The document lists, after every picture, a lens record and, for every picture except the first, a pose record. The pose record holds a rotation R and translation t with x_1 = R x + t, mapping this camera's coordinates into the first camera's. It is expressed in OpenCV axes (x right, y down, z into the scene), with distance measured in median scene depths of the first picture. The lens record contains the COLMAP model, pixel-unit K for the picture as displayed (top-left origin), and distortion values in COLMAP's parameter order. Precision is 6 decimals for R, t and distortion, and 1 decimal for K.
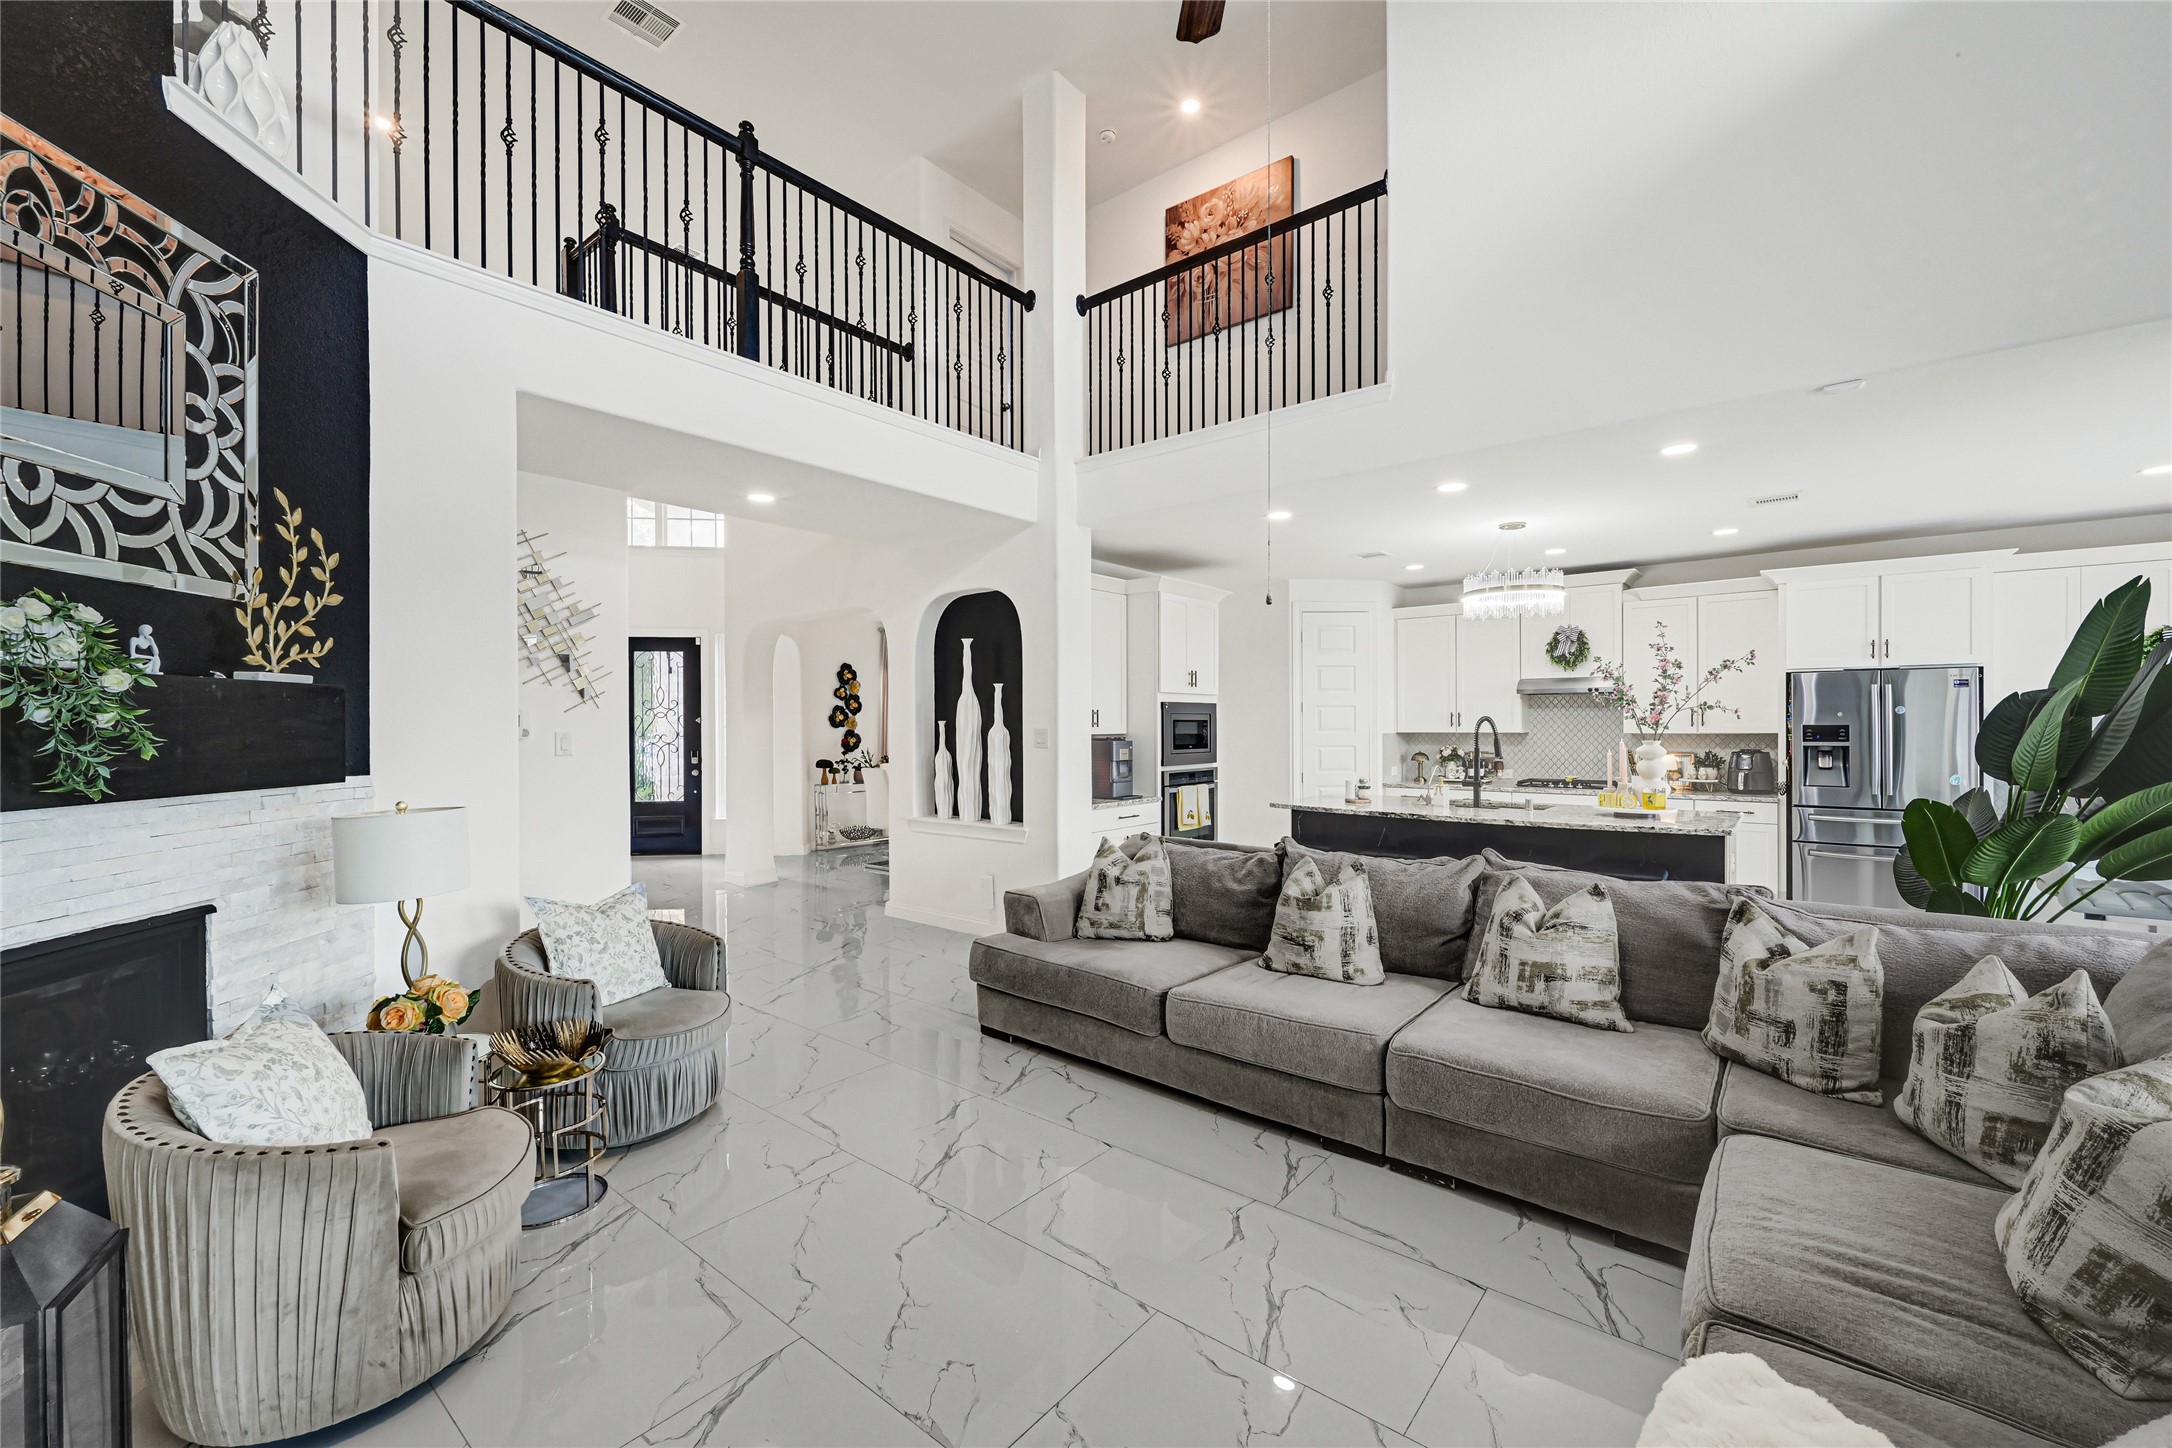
lens RADIAL K [[891.6, 0, 1088.1], [0, 891.6, 723.3], [0, 0, 1]] dist [-0.002852, 0.000567]
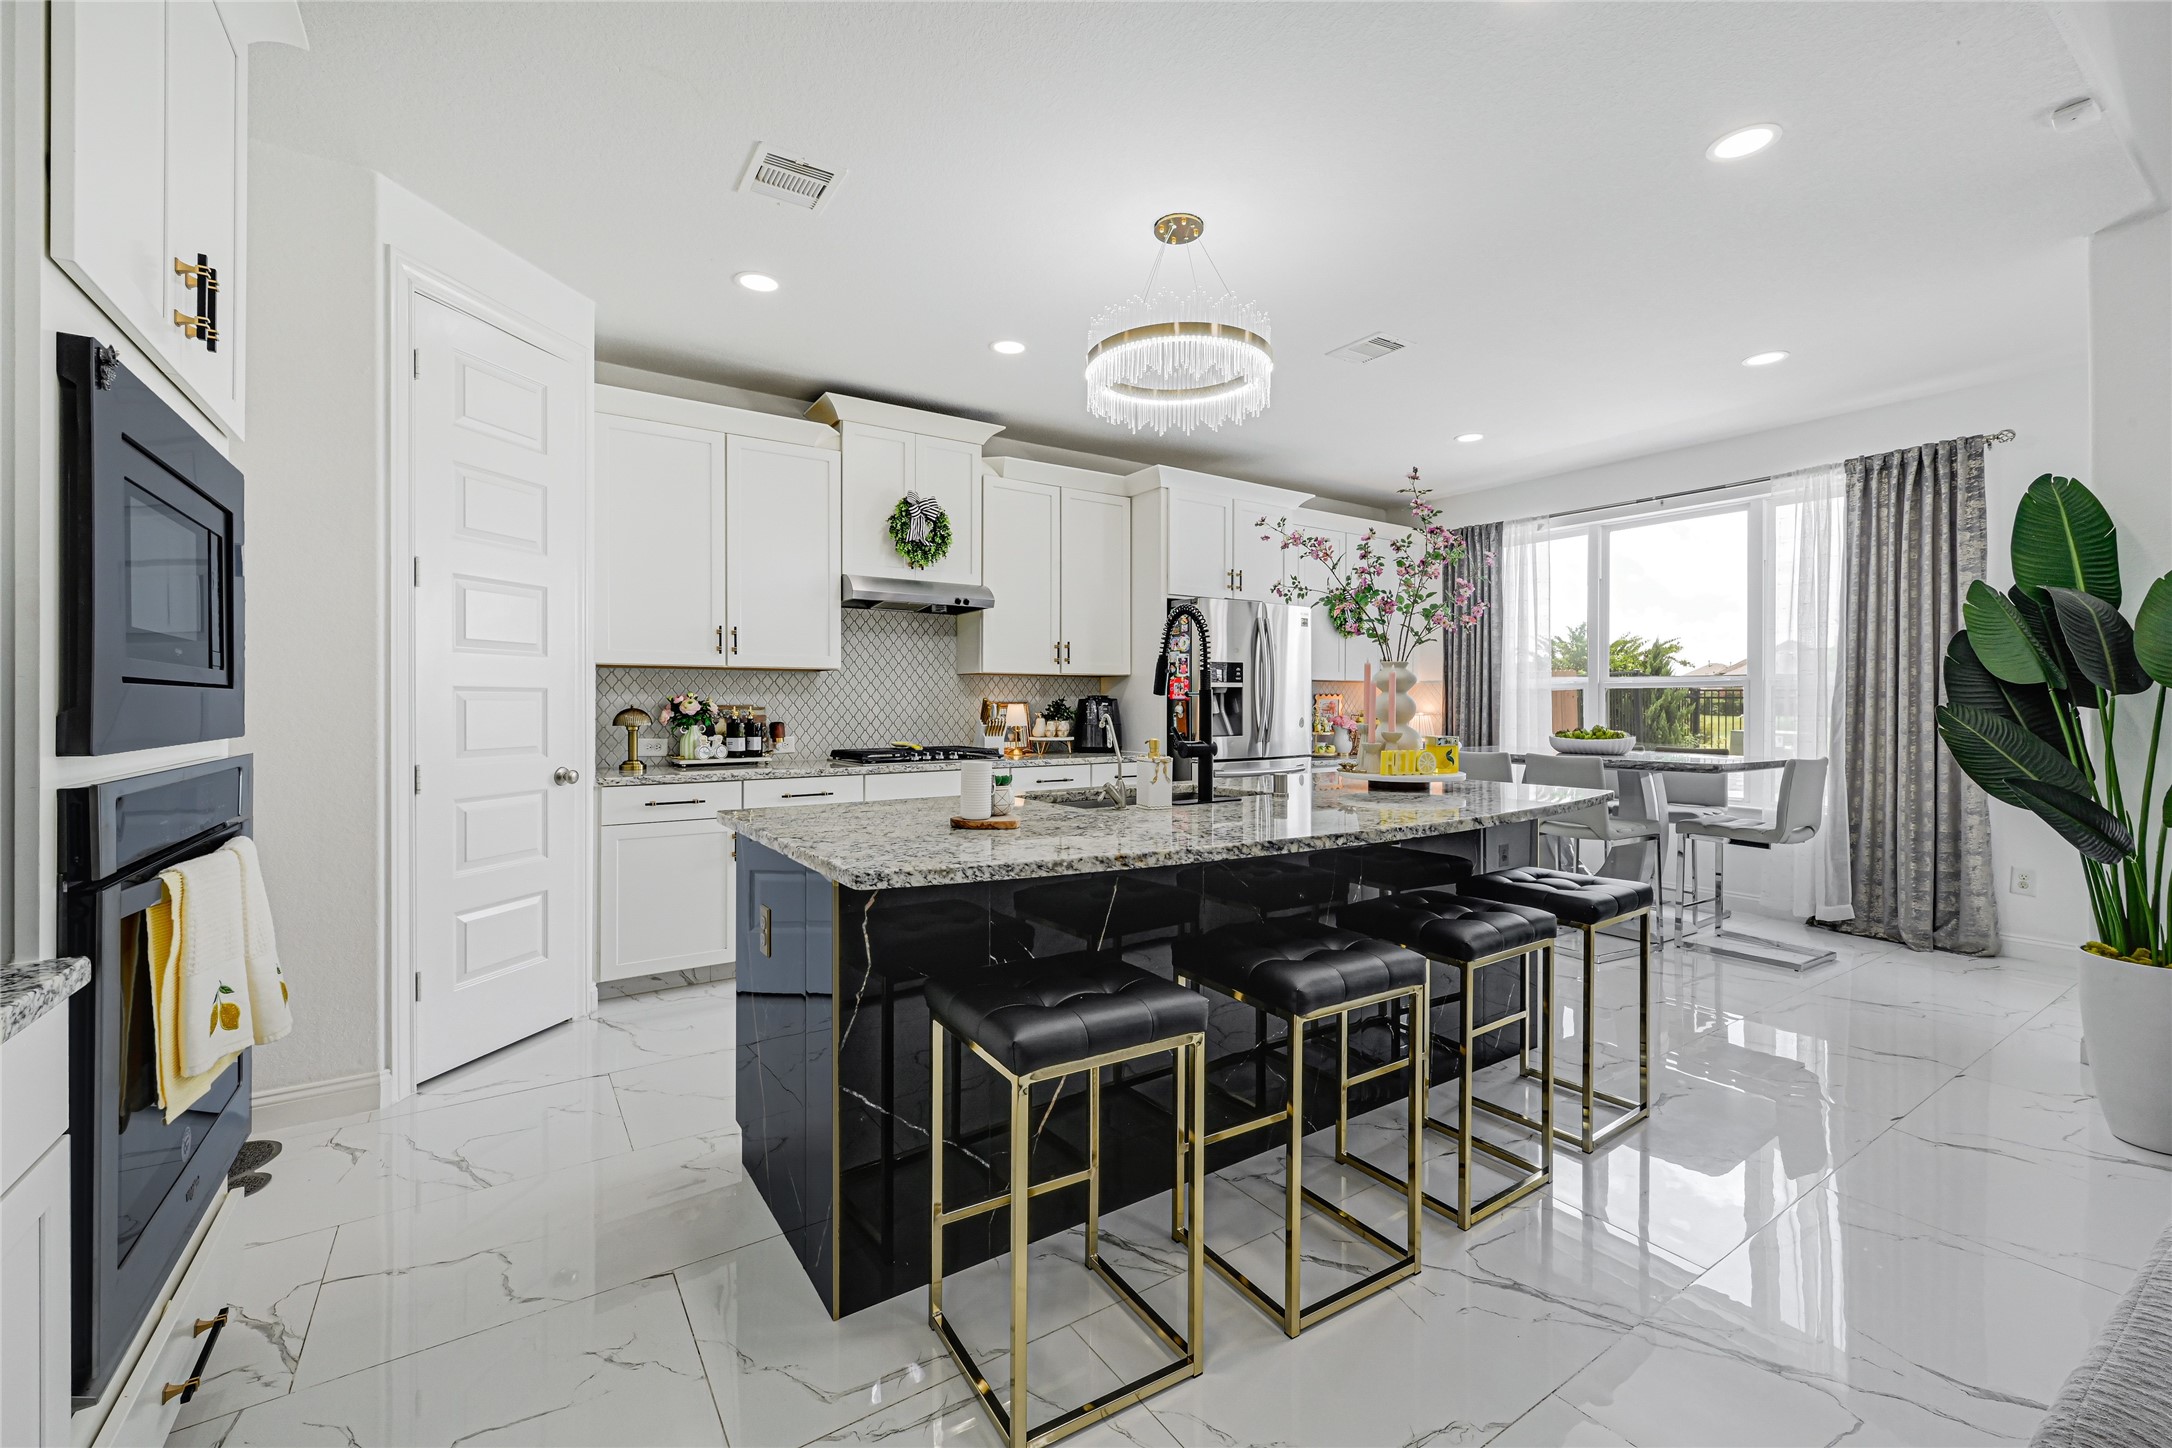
lens RADIAL K [[891.6, 0, 1084.3], [0, 891.6, 711.5], [0, 0, 1]] dist [-0.002852, 0.000567]
pose [[0.295631, -0.002404, 0.955299, -0.015066], [-0.003174, 0.999989, 0.003499, 0.044886], [-0.955297, -0.004067, 0.295620, 0.872401]]
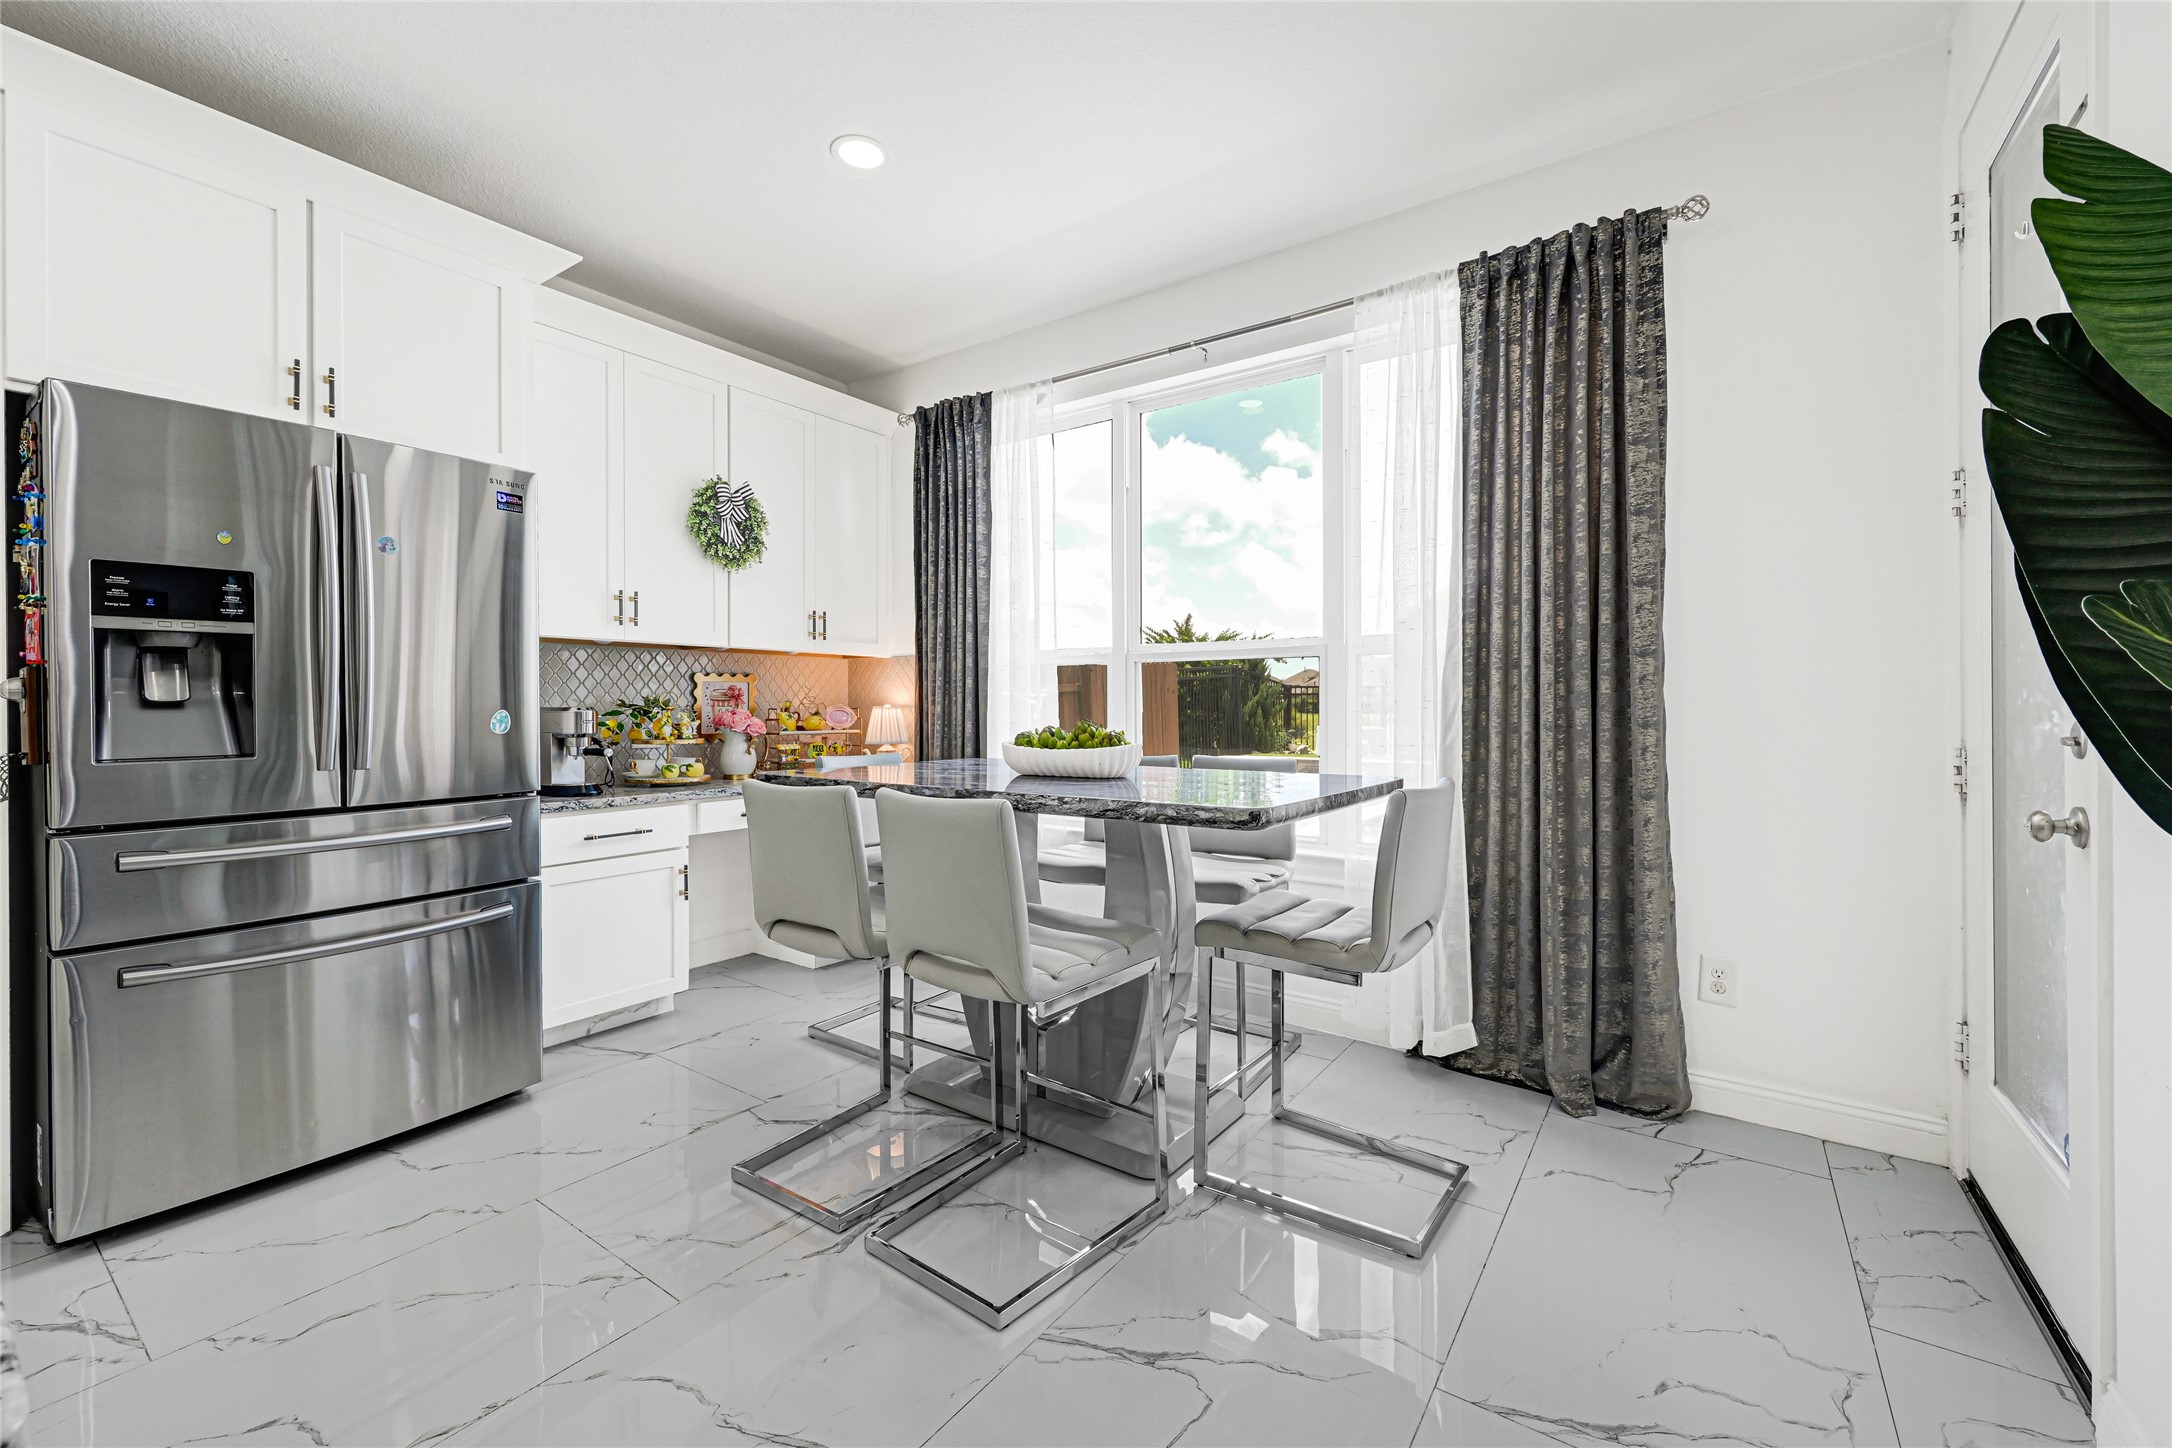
lens RADIAL K [[891.6, 0, 1080.3], [0, 891.6, 720.2], [0, 0, 1]] dist [-0.002852, 0.000567]
pose [[-0.069067, -0.011791, 0.997542, 0.484548], [0.003130, 0.999923, 0.012035, 0.053436], [-0.997607, 0.003953, -0.069024, 0.692723]]
